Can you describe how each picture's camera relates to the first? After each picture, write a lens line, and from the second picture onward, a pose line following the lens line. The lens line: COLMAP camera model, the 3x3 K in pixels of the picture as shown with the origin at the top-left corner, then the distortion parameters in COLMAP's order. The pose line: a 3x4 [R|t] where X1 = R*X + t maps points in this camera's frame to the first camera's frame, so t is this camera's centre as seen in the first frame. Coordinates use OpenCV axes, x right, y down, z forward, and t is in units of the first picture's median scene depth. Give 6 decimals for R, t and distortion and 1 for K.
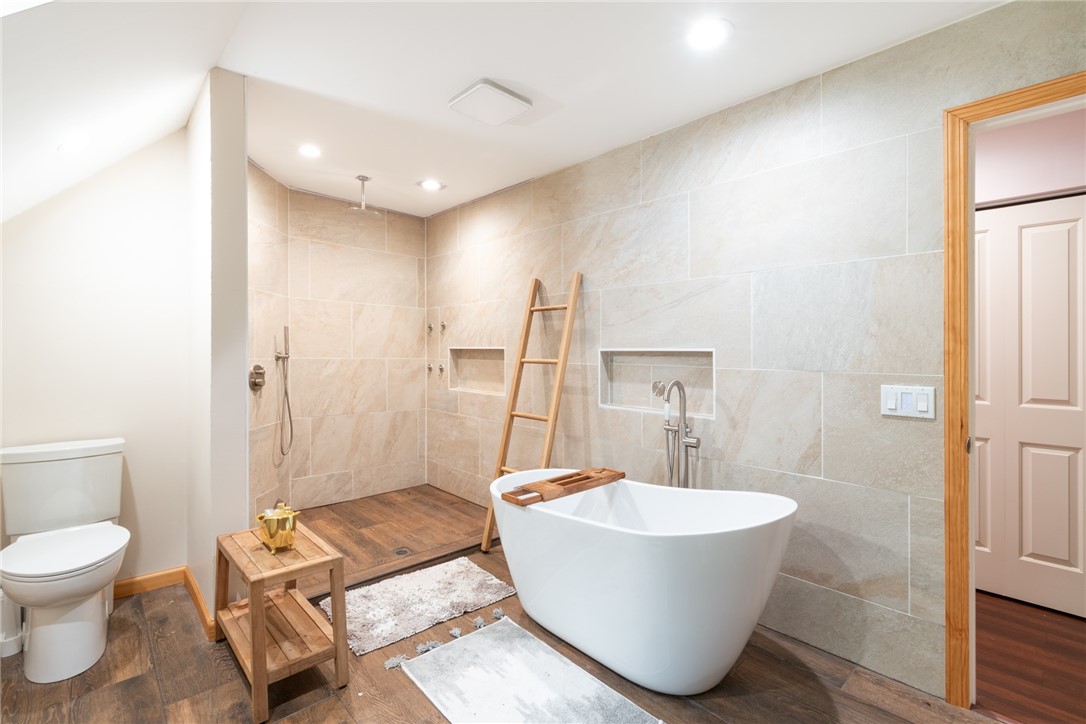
lens RADIAL K [[482.8, 0, 545.0], [0, 482.8, 356.4], [0, 0, 1]] dist [0.002095, 0.000210]
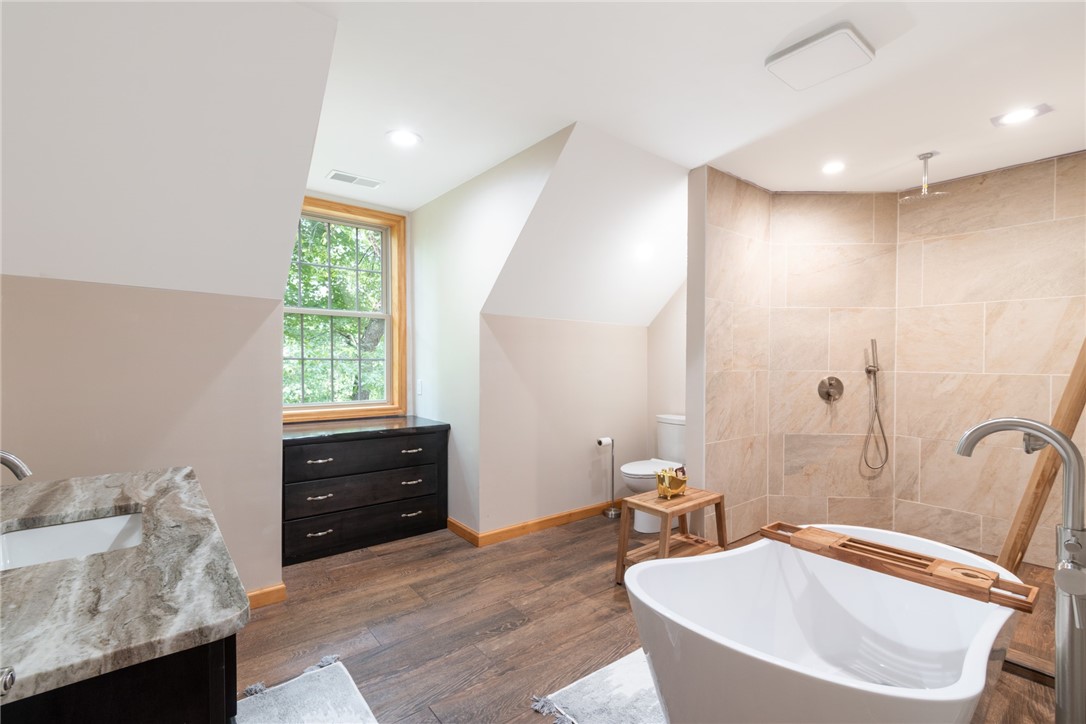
lens RADIAL K [[484.4, 0, 544.1], [0, 484.4, 388.1], [0, 0, 1]] dist [-0.000151, -0.000202]
pose [[-0.067355, 0.041423, -0.996869, 0.459851], [-0.016179, 0.998961, 0.042603, 0.006220], [0.997598, 0.018998, -0.066615, 0.358571]]
